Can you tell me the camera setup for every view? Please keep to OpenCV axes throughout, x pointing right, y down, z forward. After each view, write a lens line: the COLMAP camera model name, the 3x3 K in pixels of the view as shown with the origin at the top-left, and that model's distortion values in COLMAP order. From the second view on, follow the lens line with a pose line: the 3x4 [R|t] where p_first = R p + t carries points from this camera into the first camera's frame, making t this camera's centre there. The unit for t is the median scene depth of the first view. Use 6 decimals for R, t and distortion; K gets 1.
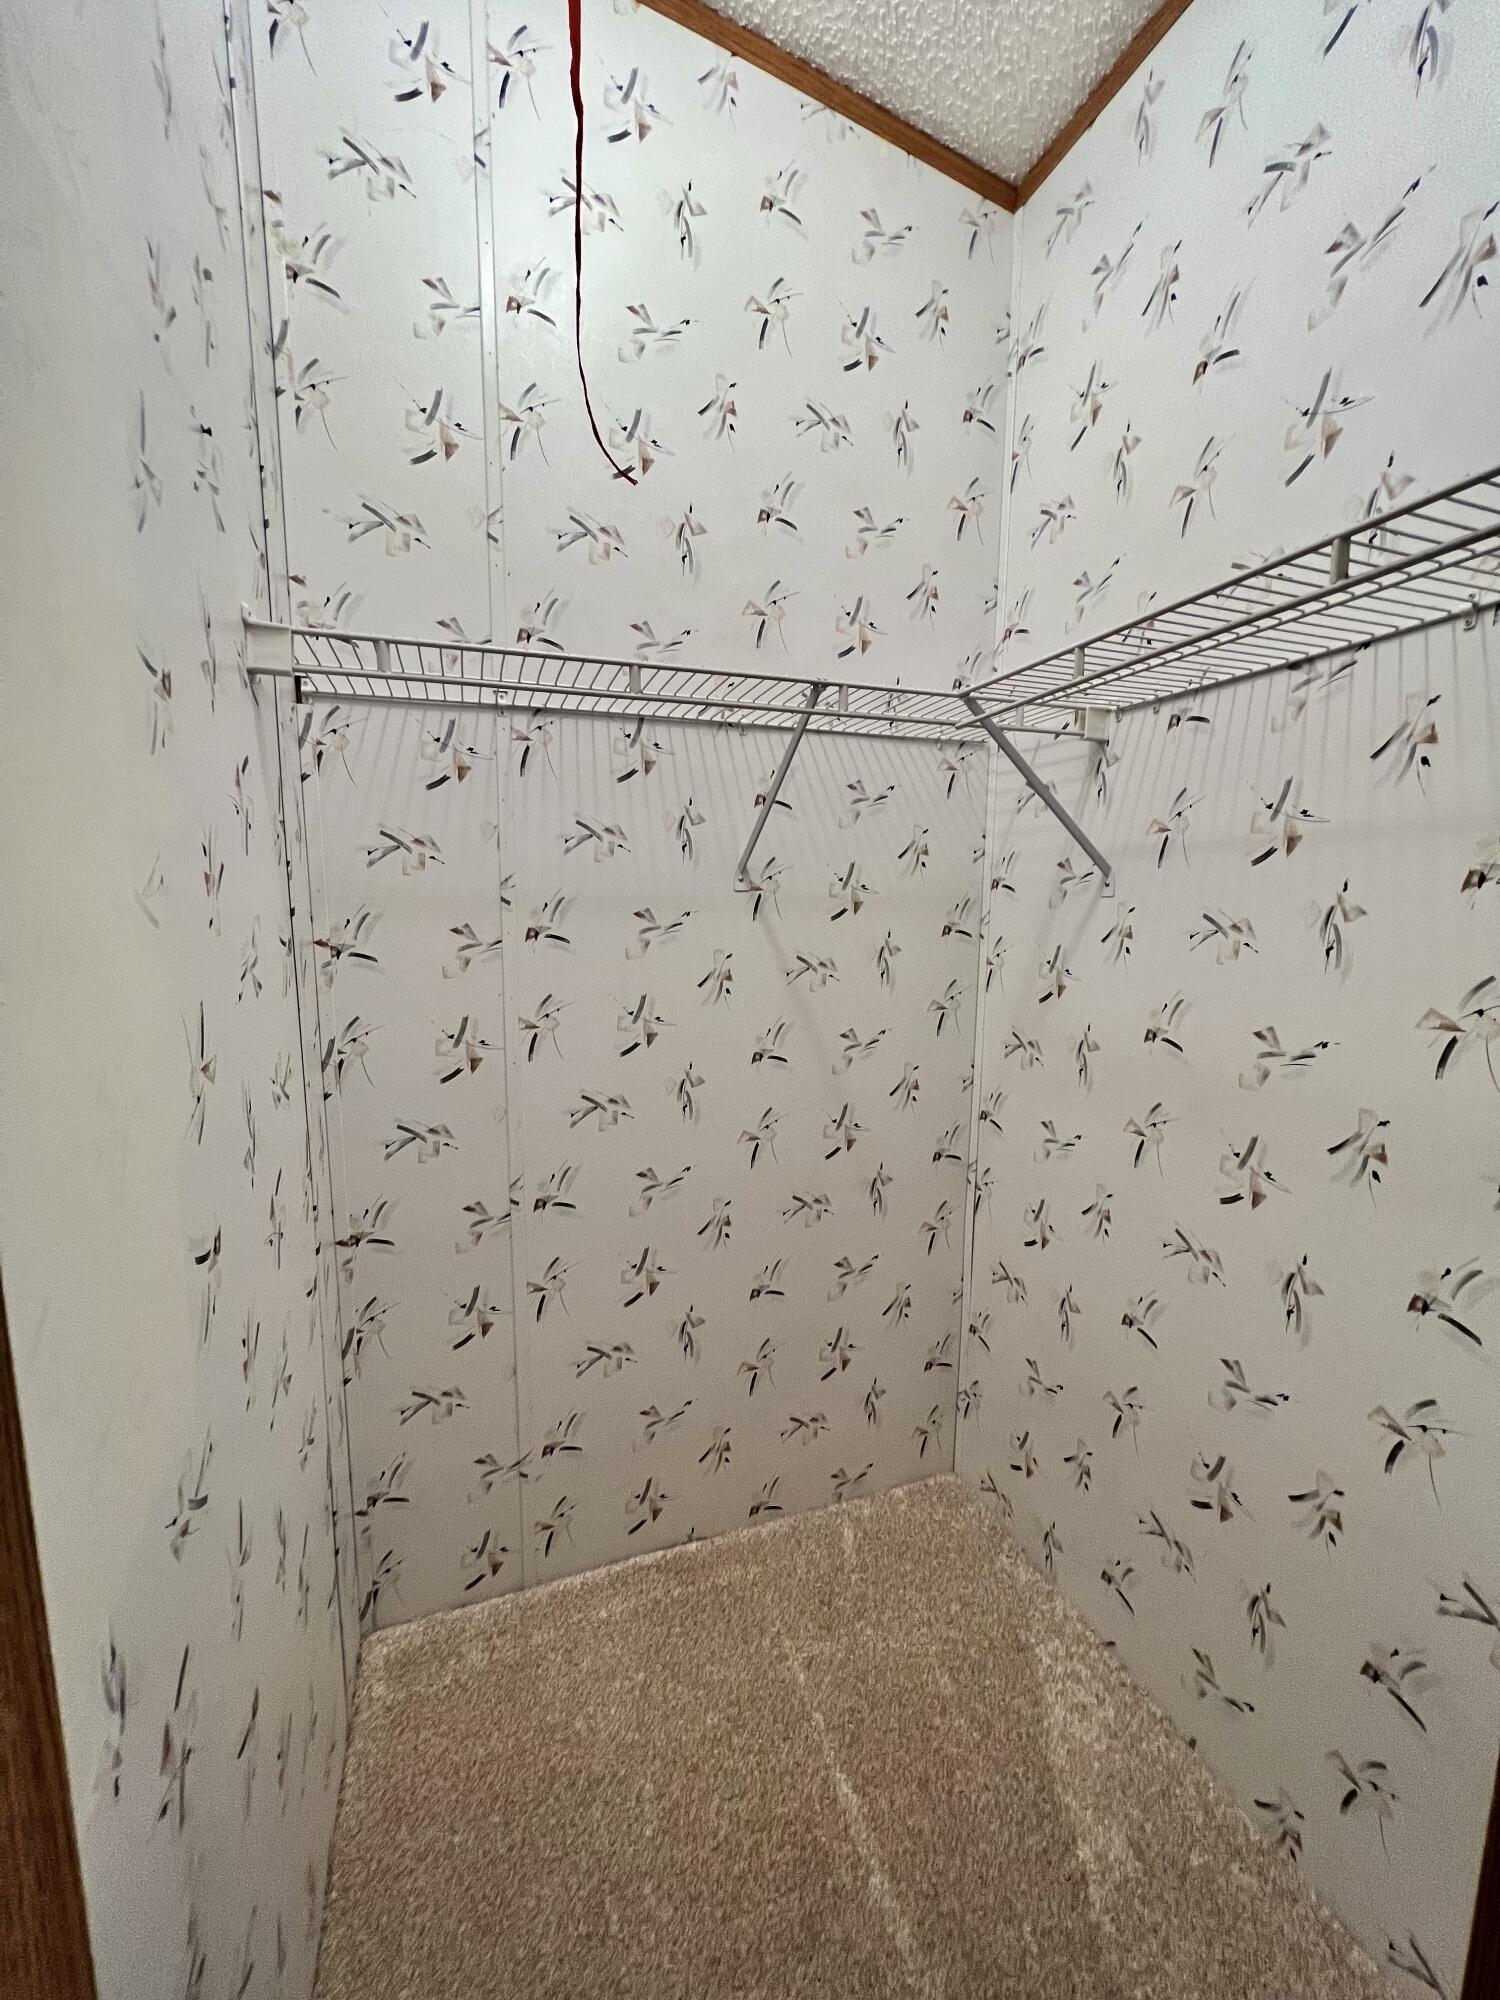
lens RADIAL K [[799.4, 0, 750.3], [0, 799.4, 1003.2], [0, 0, 1]] dist [-0.001507, 0.000693]
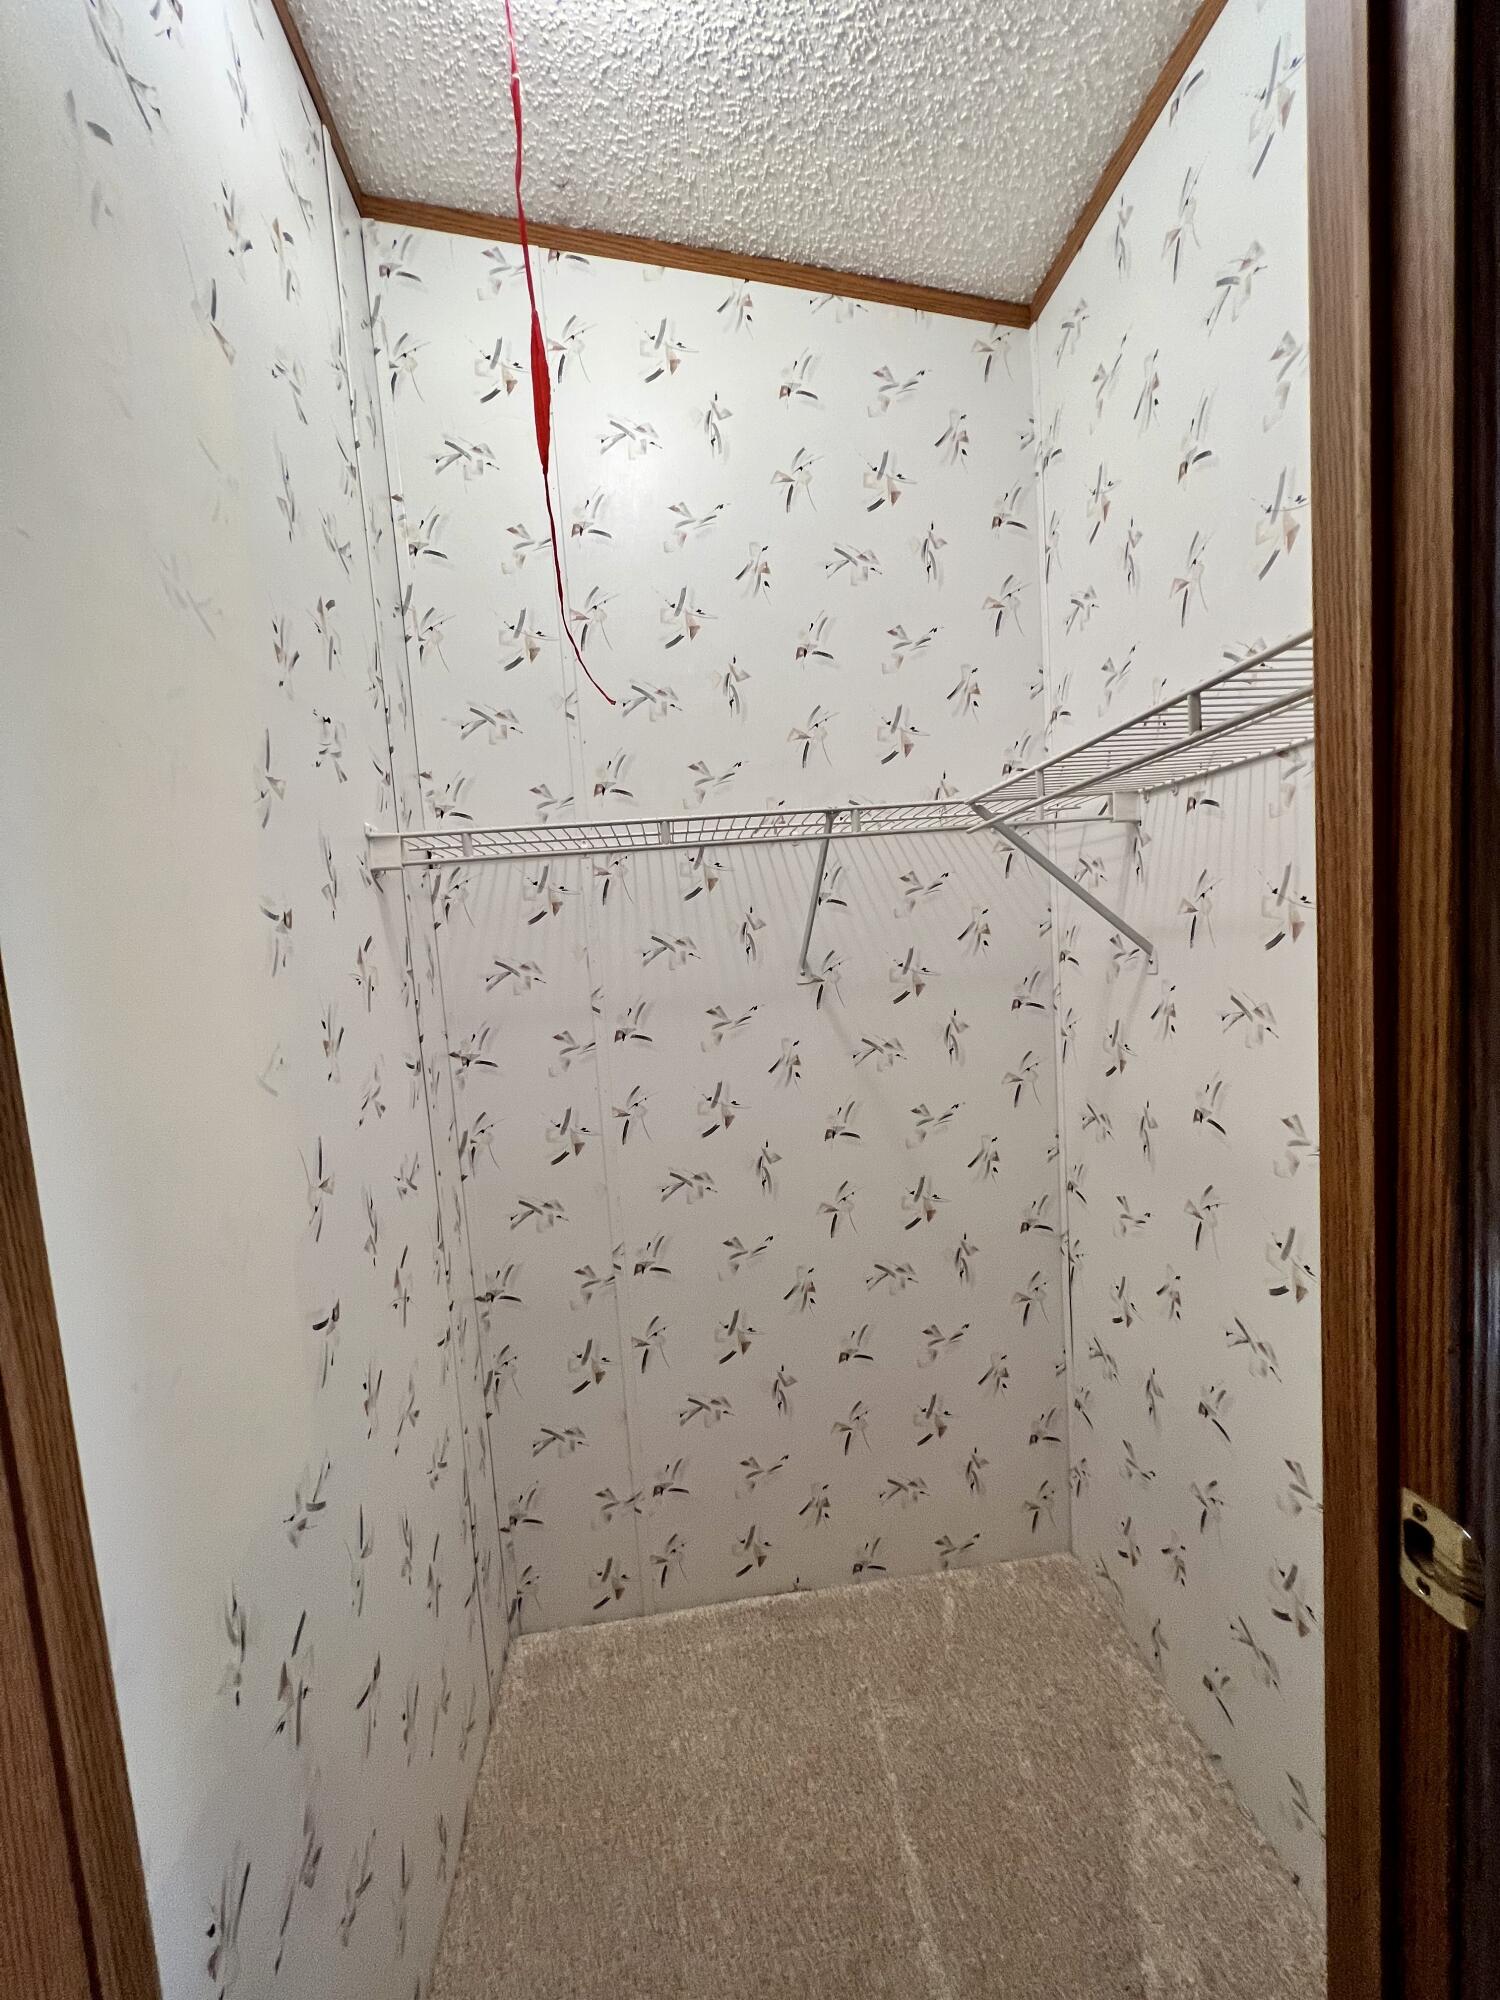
lens RADIAL K [[799.4, 0, 749.8], [0, 799.4, 1004.4], [0, 0, 1]] dist [-0.001507, 0.000693]
pose [[0.968169, -0.052955, -0.244630, 0.208257], [0.042452, 0.997944, -0.048009, -0.070861], [0.246669, 0.036096, 0.968427, -0.091641]]
